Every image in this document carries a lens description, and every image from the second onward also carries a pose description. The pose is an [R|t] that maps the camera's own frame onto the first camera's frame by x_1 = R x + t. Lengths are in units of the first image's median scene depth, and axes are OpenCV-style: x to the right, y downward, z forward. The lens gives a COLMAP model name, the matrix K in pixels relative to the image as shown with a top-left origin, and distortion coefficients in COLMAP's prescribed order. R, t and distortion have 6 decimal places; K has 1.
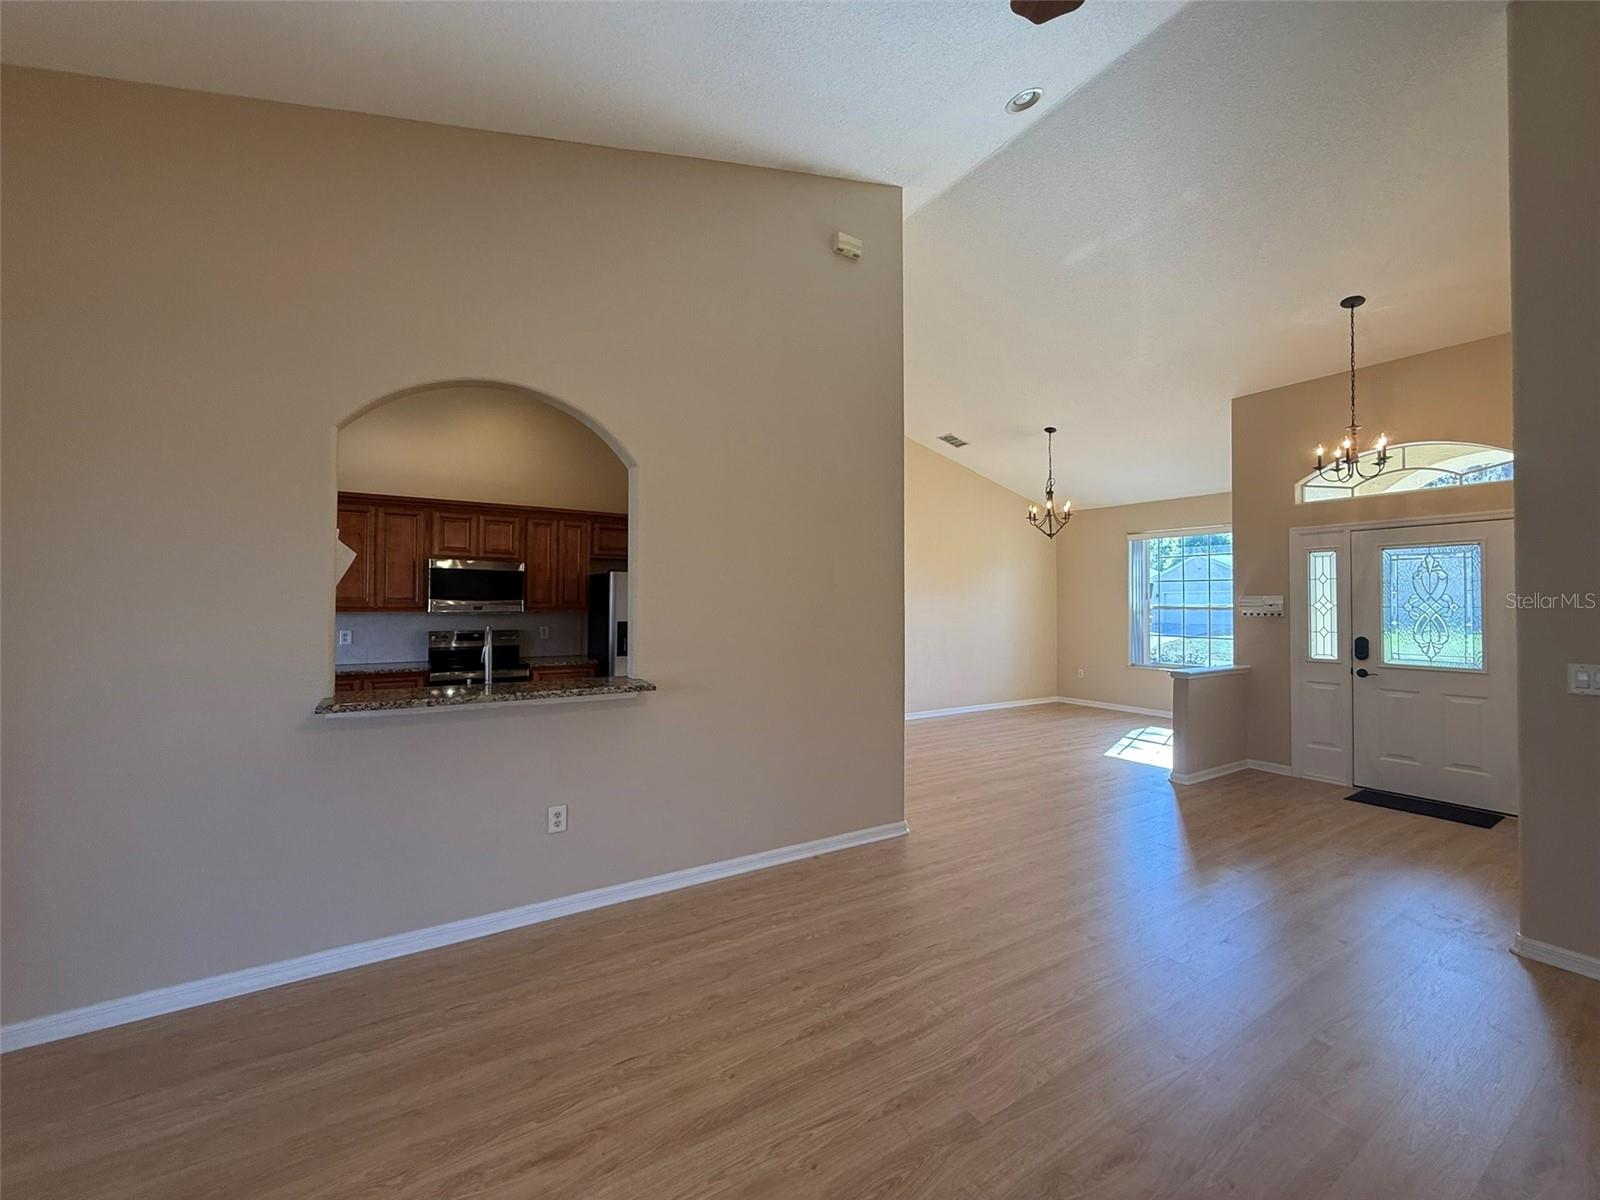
lens RADIAL K [[637.6, 0, 791.6], [0, 637.6, 599.6], [0, 0, 1]] dist [-0.003665, 0.000872]
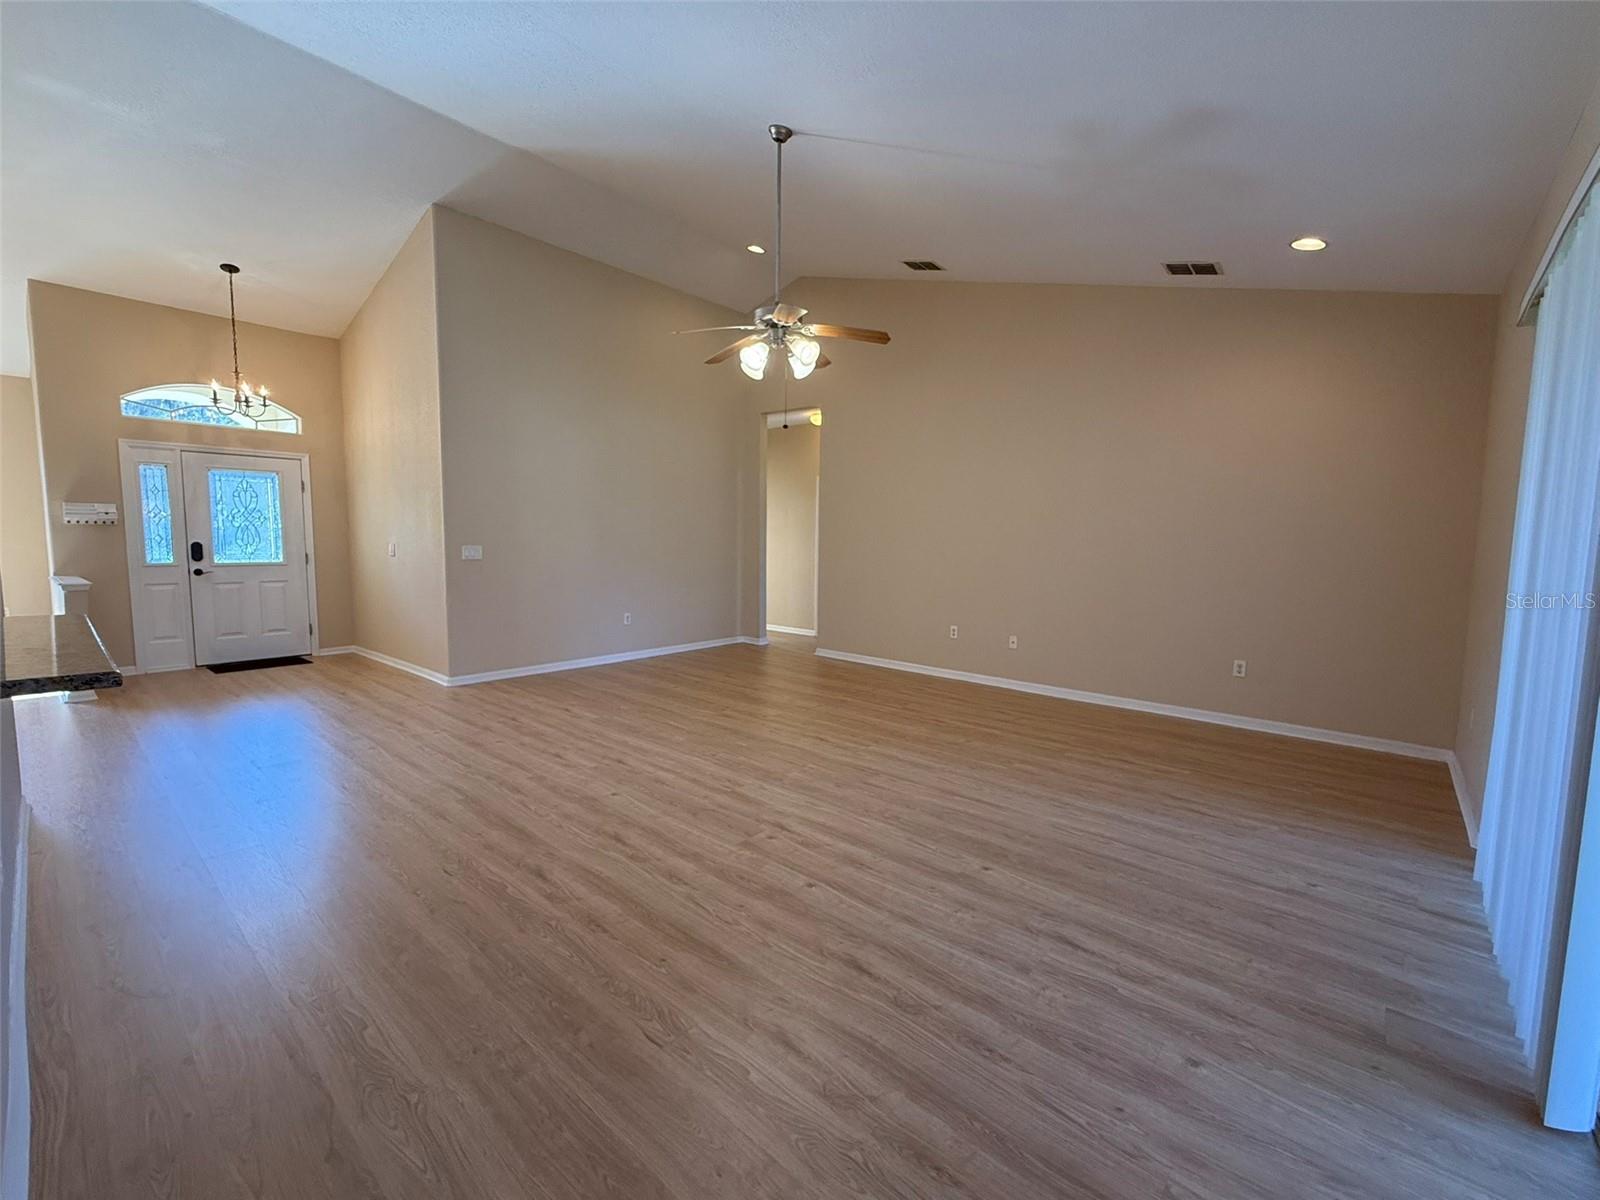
lens RADIAL K [[677.8, 0, 803.1], [0, 677.8, 598.9], [0, 0, 1]] dist [0.005952, -0.001883]
pose [[-0.295636, -0.096253, 0.950439, -0.669040], [-0.023392, 0.995342, 0.093524, 0.018511], [-0.955014, 0.005416, -0.296510, 0.287608]]
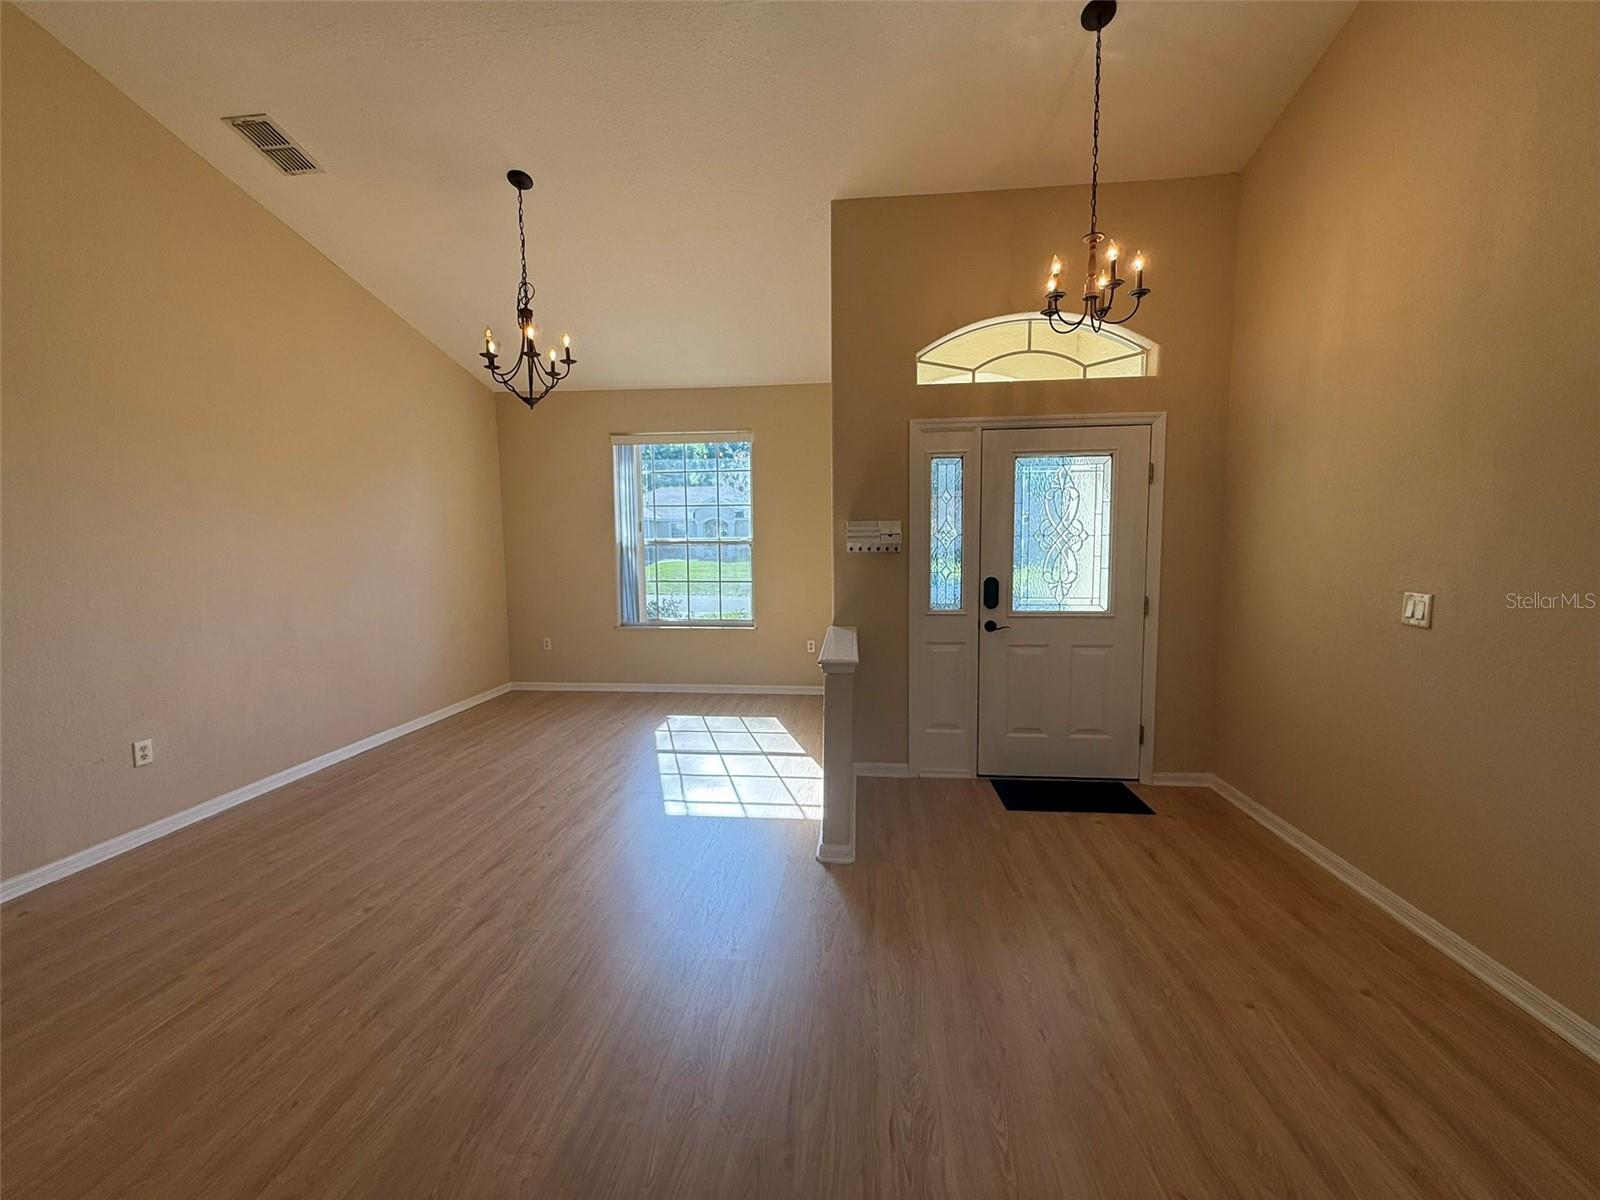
lens RADIAL K [[637.6, 0, 798.0], [0, 637.6, 601.2], [0, 0, 1]] dist [-0.003665, 0.000872]
pose [[0.614065, -0.085336, 0.784628, 0.179691], [0.006184, 0.994627, 0.103336, 0.008425], [-0.789231, -0.058603, 0.611294, 0.723192]]
